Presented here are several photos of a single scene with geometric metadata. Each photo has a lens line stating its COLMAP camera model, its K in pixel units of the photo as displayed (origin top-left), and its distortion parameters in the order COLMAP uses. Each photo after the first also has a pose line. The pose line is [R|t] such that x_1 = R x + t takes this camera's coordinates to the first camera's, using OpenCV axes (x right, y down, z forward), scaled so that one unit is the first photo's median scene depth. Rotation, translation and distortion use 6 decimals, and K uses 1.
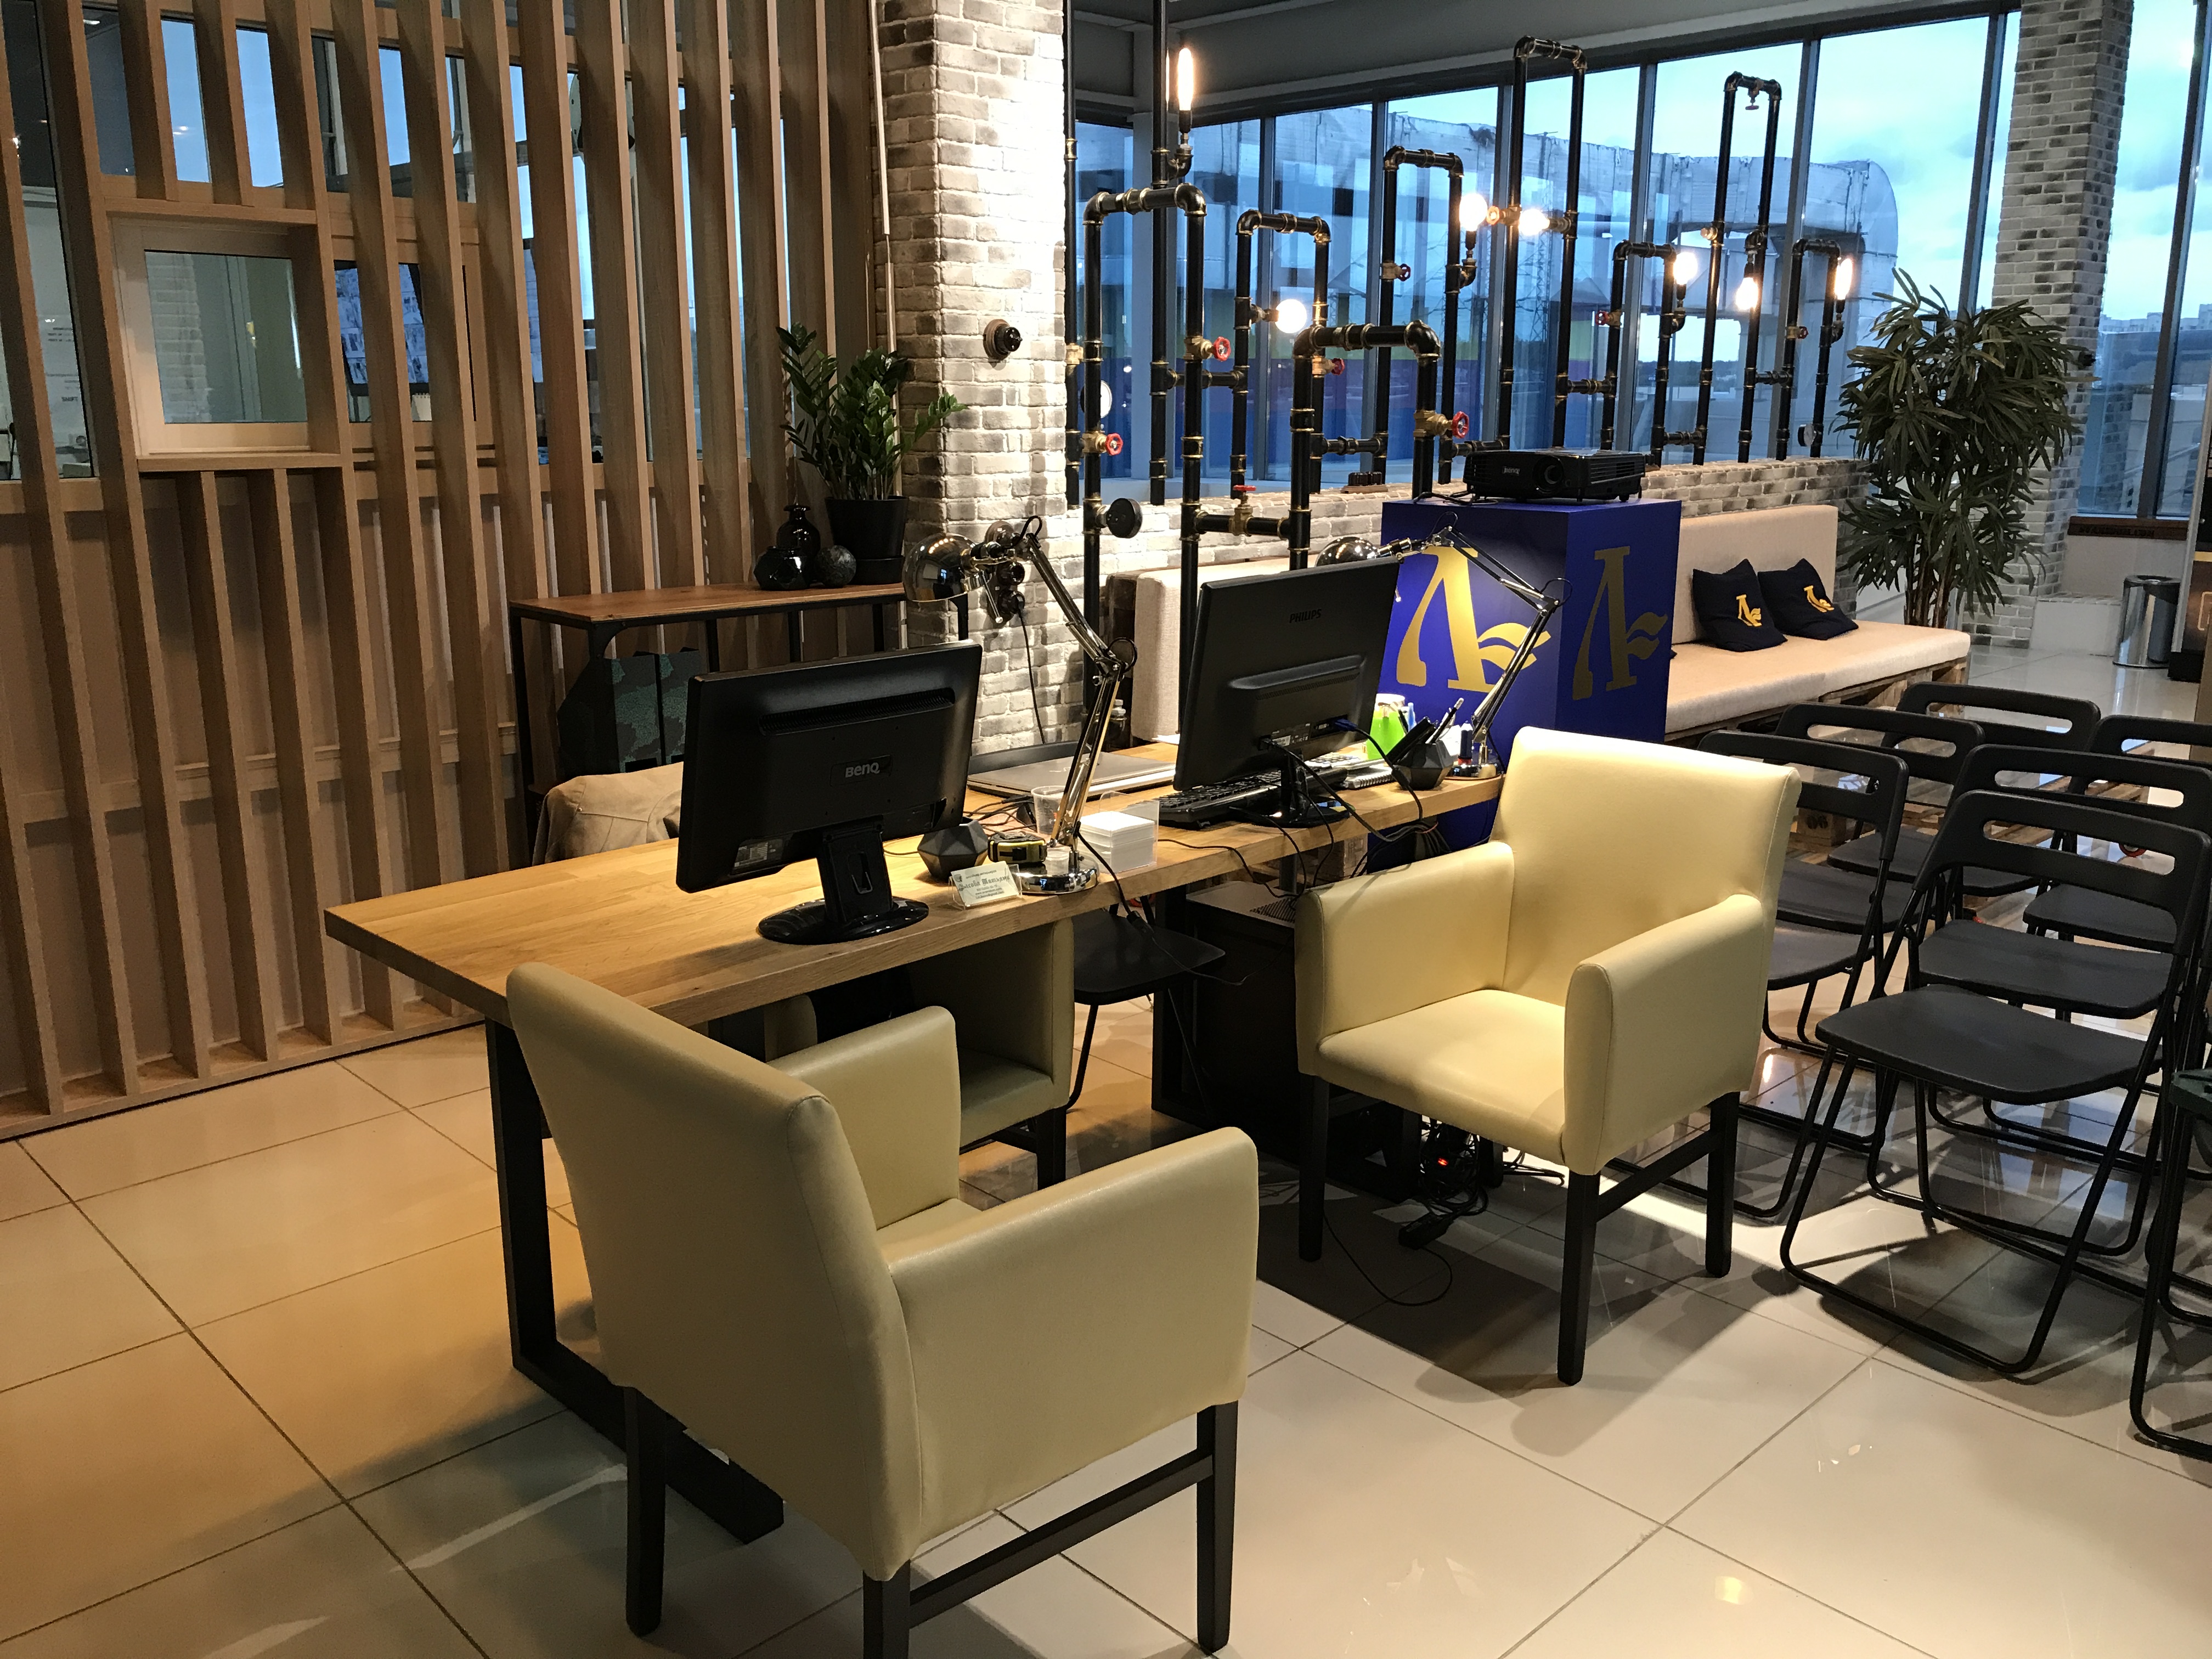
lens RADIAL K [[1829.3, 0, 1098.3], [0, 1829.3, 823.2], [0, 0, 1]] dist [0.004041, -0.009995]
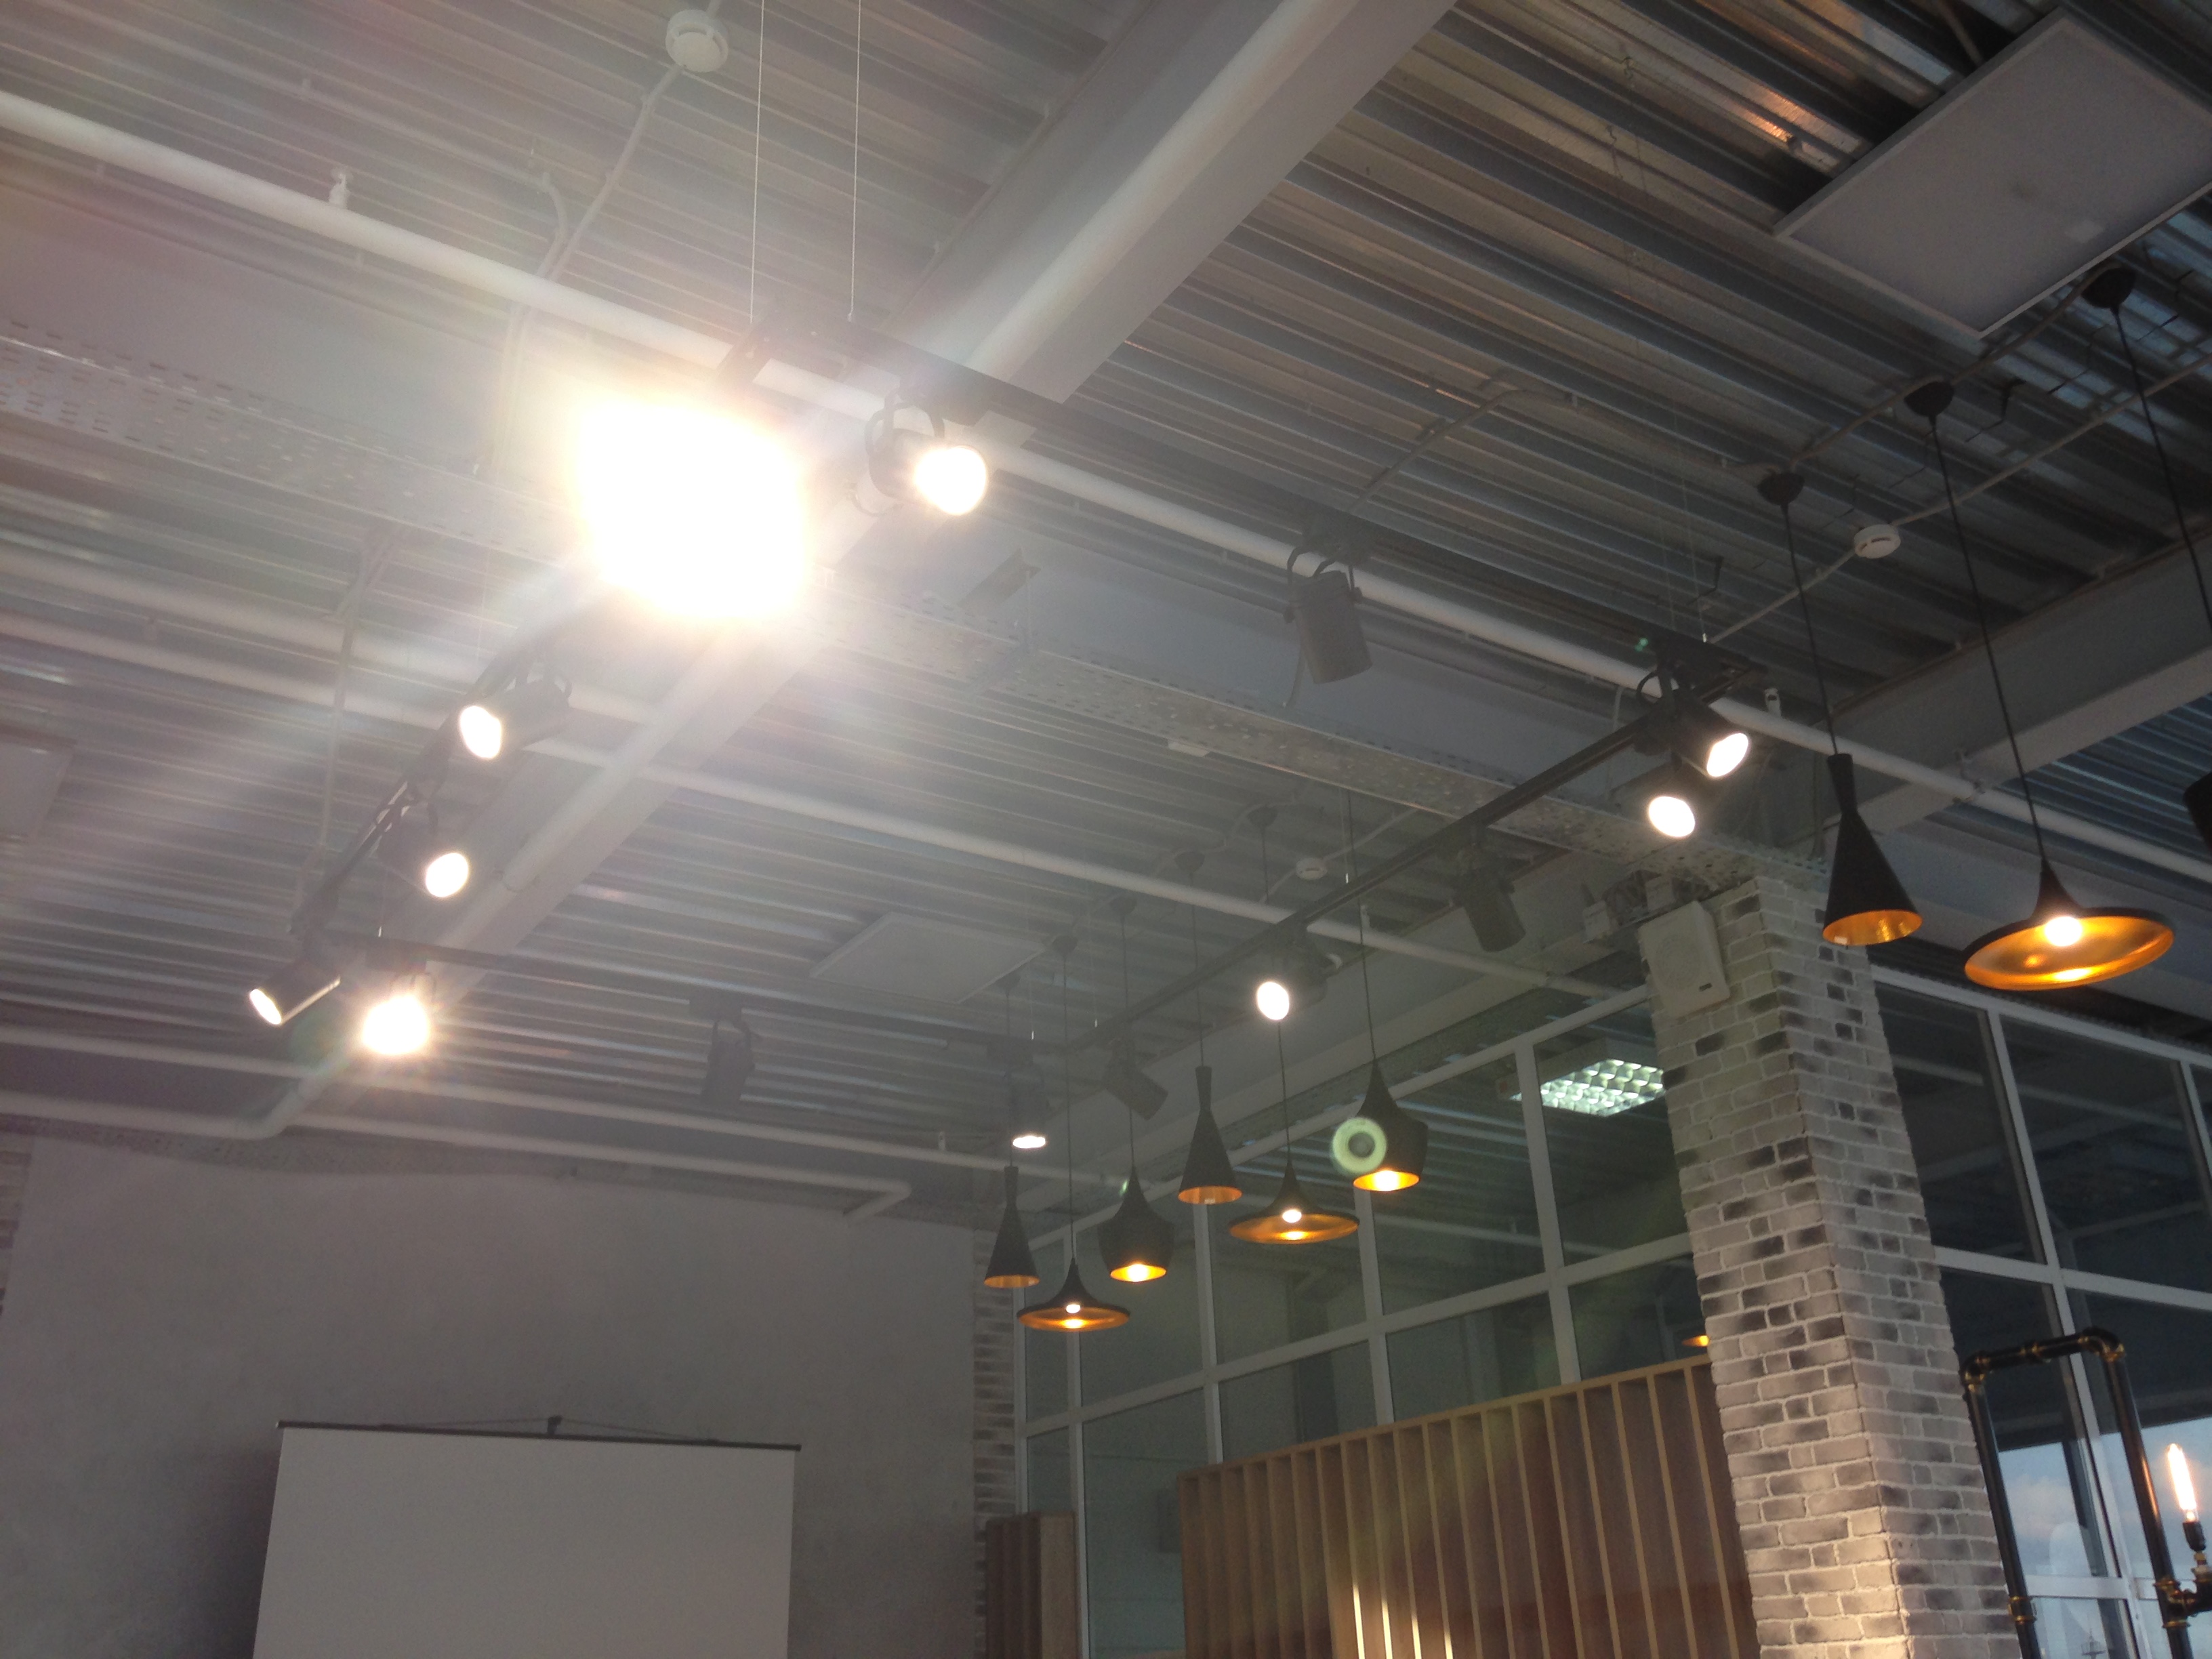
lens RADIAL K [[2017.4, 0, 1109.0], [0, 2017.4, 838.0], [0, 0, 1]] dist [0.172892, -0.260896]
pose [[-0.187041, -0.403113, -0.895832, 0.601122], [-0.195464, 0.908964, -0.368210, -0.142642], [0.962709, 0.106233, -0.248808, 0.443068]]
